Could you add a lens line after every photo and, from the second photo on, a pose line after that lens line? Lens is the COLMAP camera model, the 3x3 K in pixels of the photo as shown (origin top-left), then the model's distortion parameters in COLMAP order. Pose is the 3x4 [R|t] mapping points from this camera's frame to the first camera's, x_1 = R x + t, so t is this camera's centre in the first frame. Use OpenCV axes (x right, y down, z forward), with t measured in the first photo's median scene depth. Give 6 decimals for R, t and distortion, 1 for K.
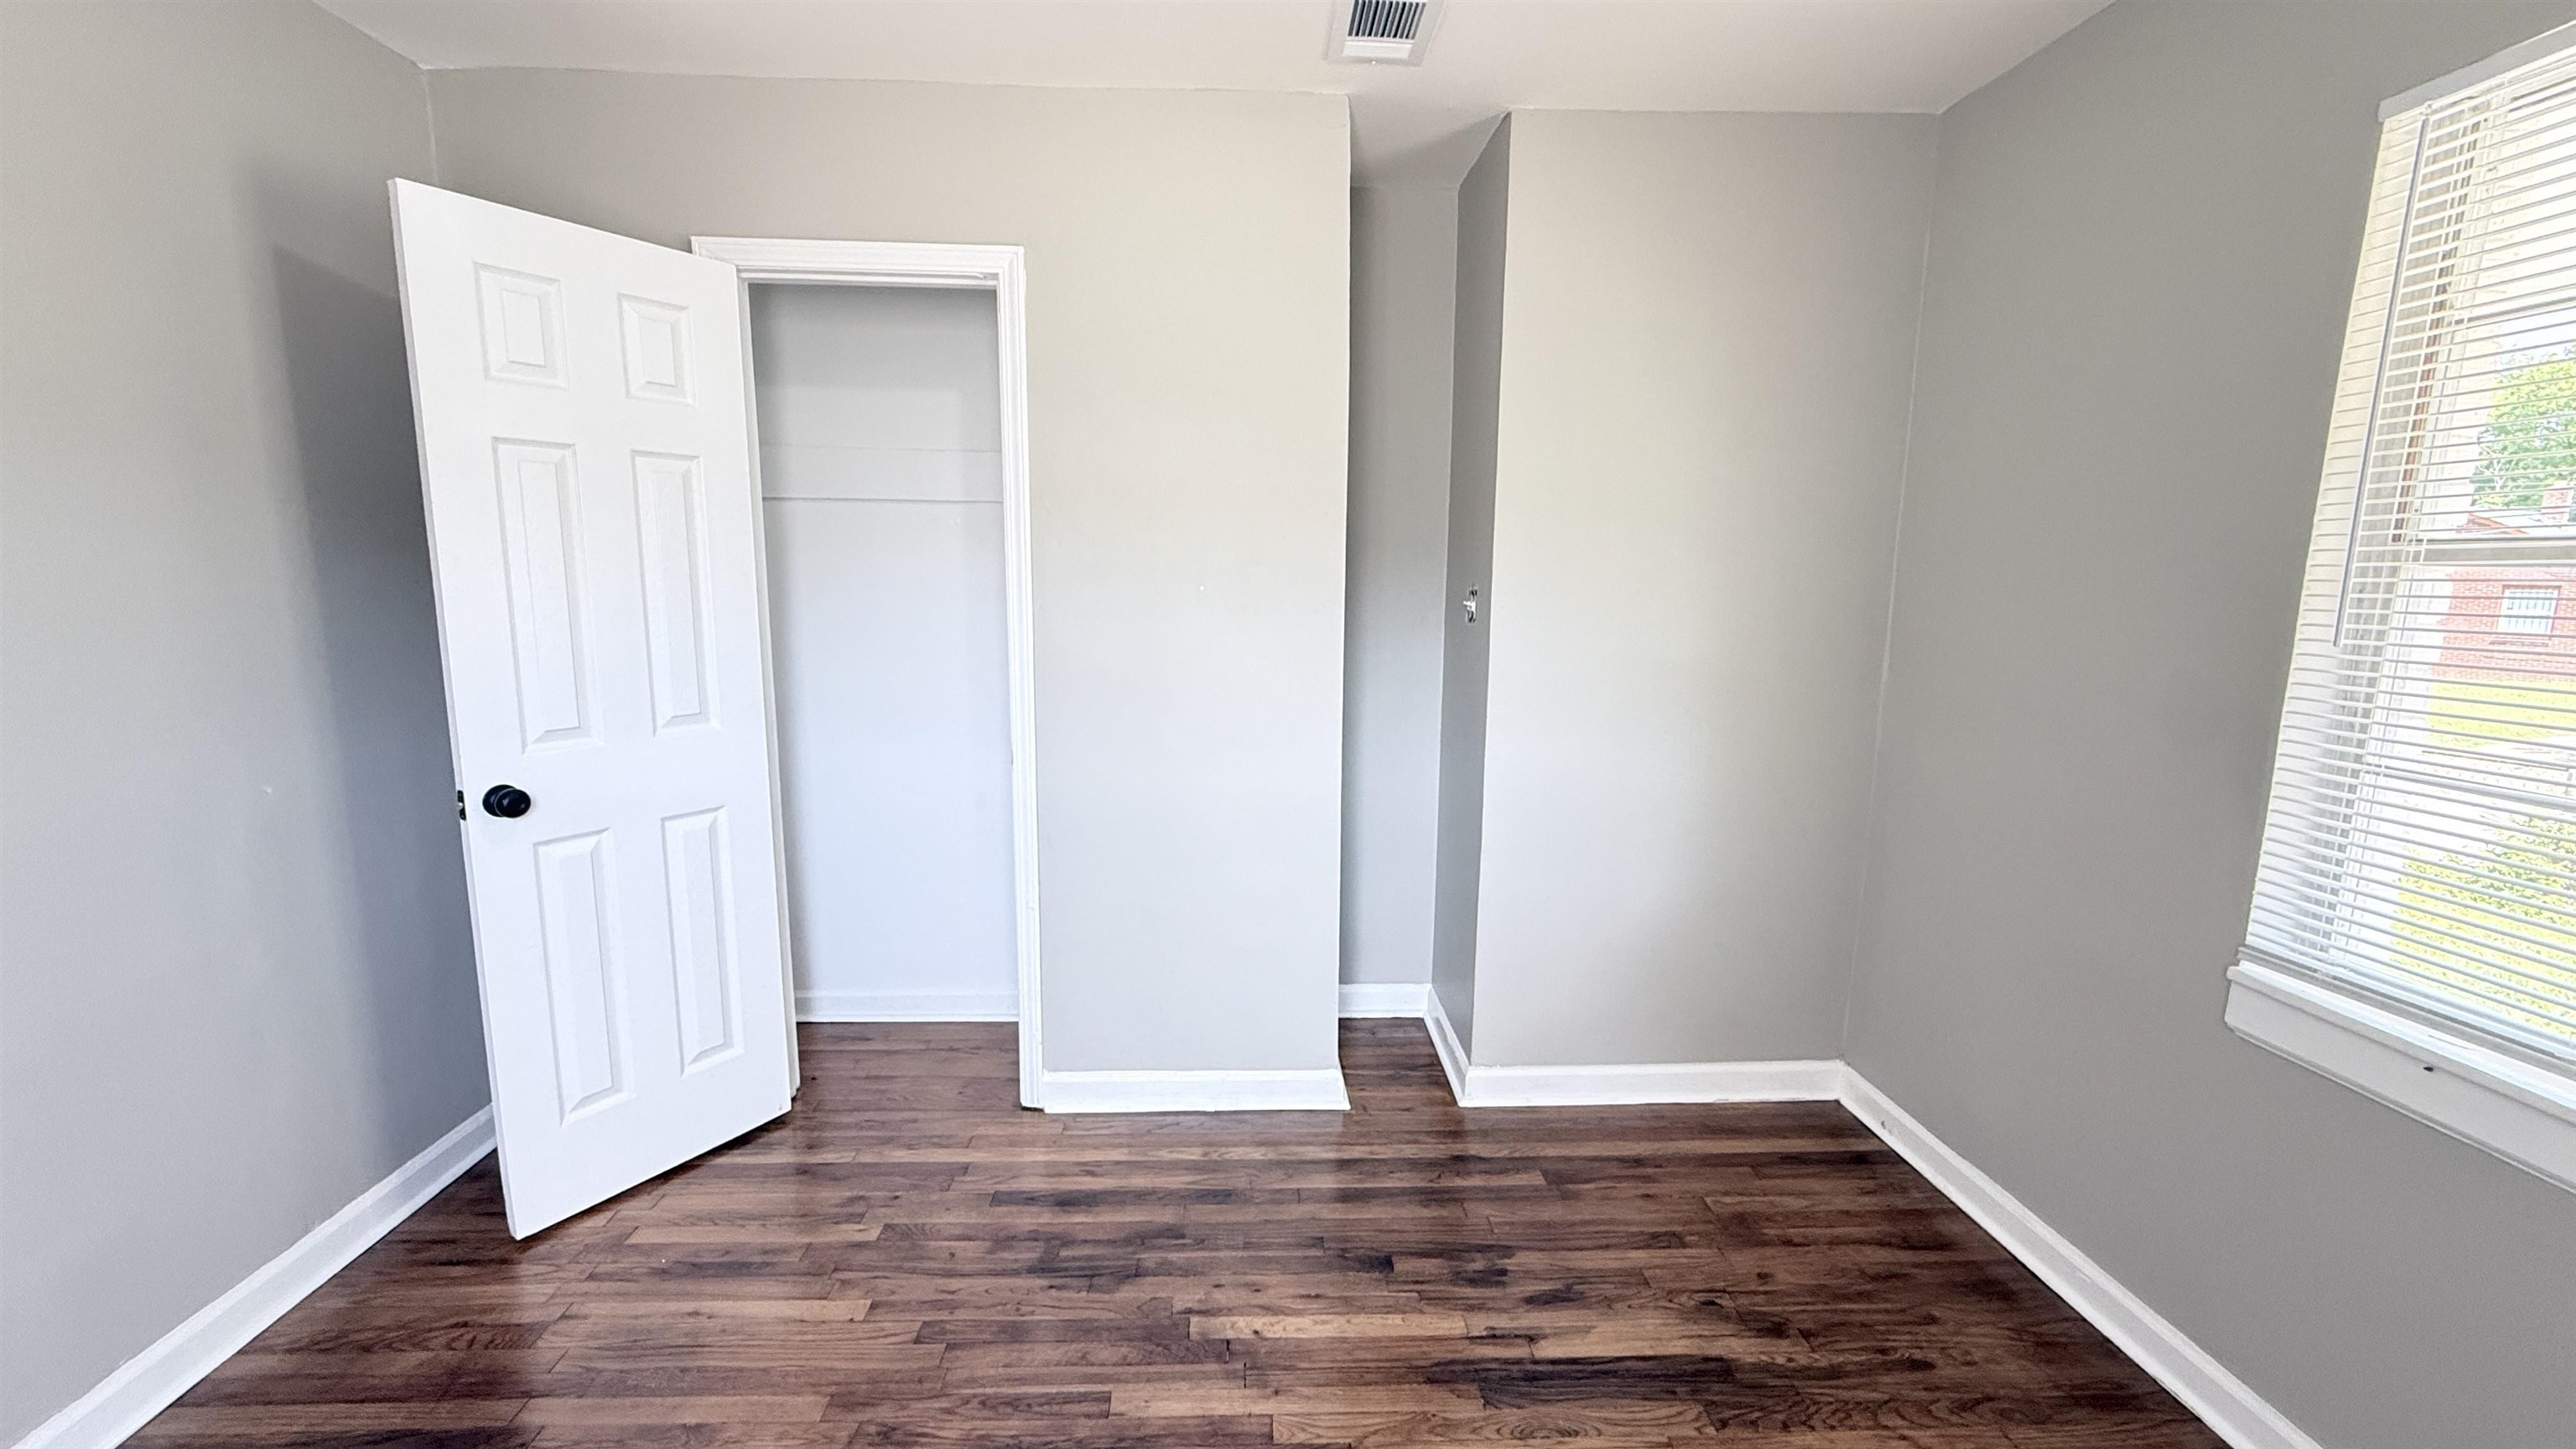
lens RADIAL K [[1017.4, 0, 1276.3], [0, 1017.4, 725.0], [0, 0, 1]] dist [0.000832, 0.000819]
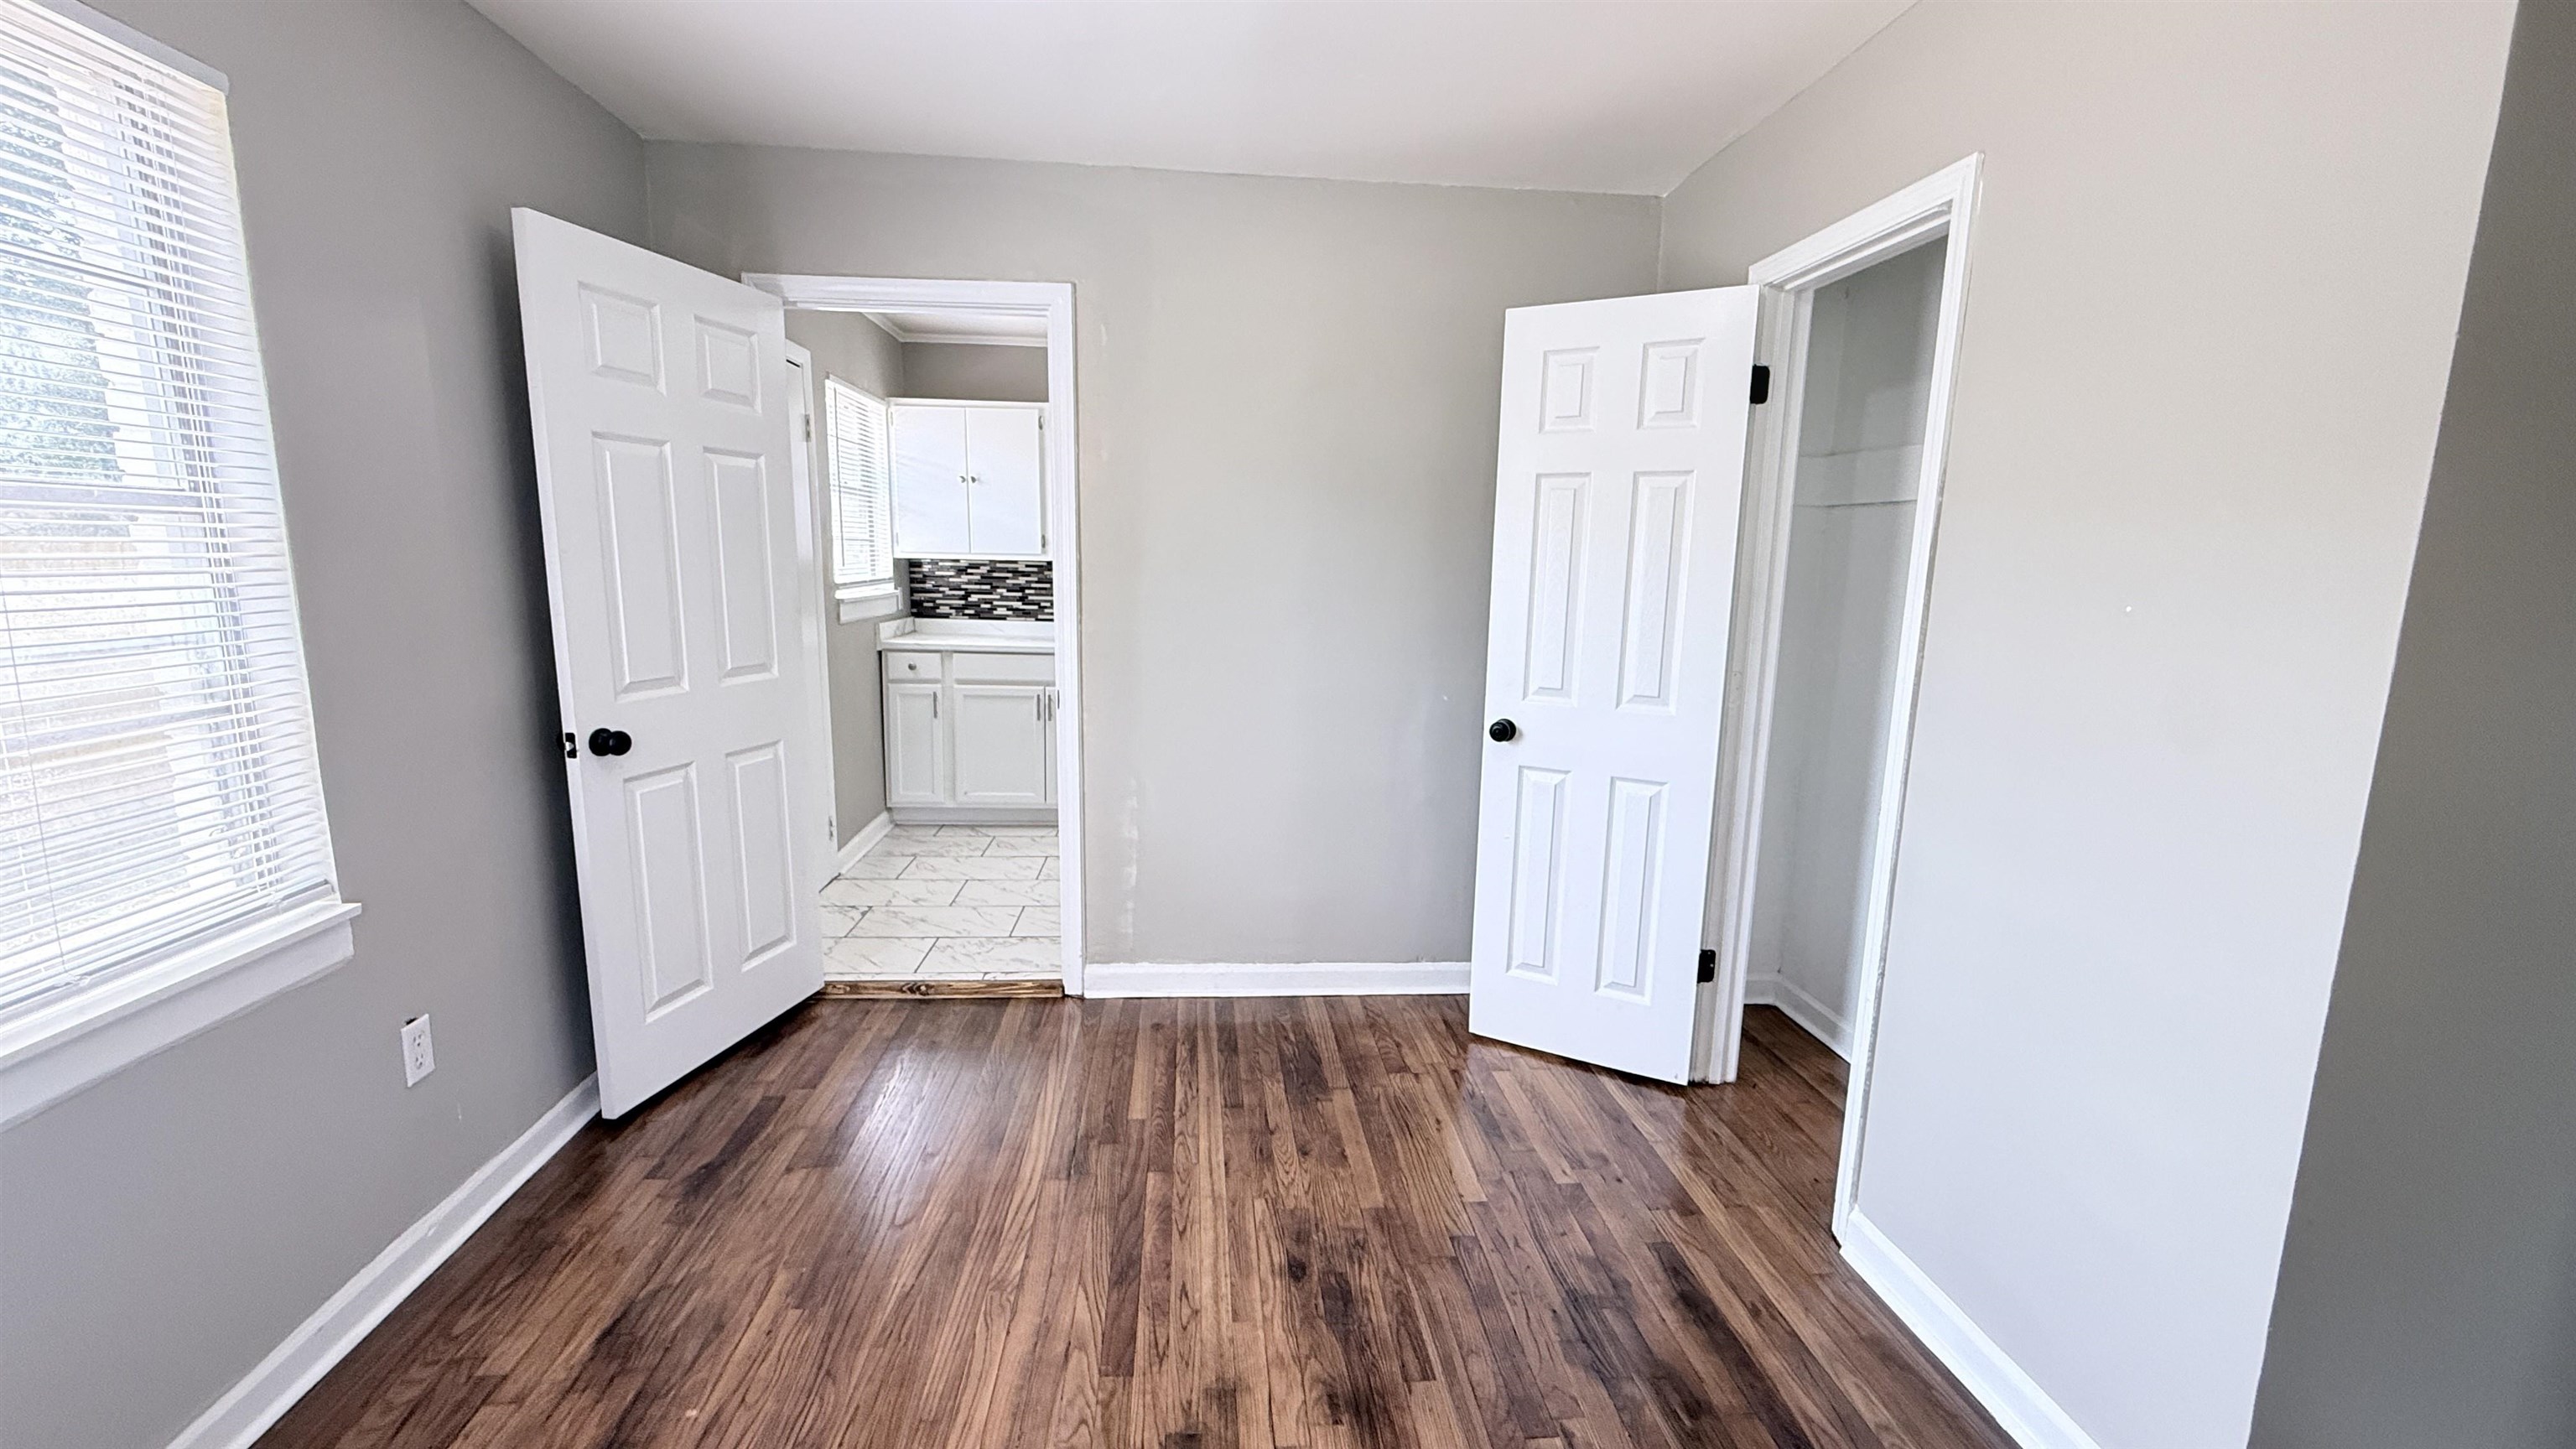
lens RADIAL K [[1017.4, 0, 1275.7], [0, 1017.4, 723.1], [0, 0, 1]] dist [0.000832, 0.000819]
pose [[0.054049, 0.152930, -0.986758, 0.617962], [-0.173163, 0.974665, 0.141571, -0.080170], [0.983409, 0.163218, 0.079161, 0.562150]]
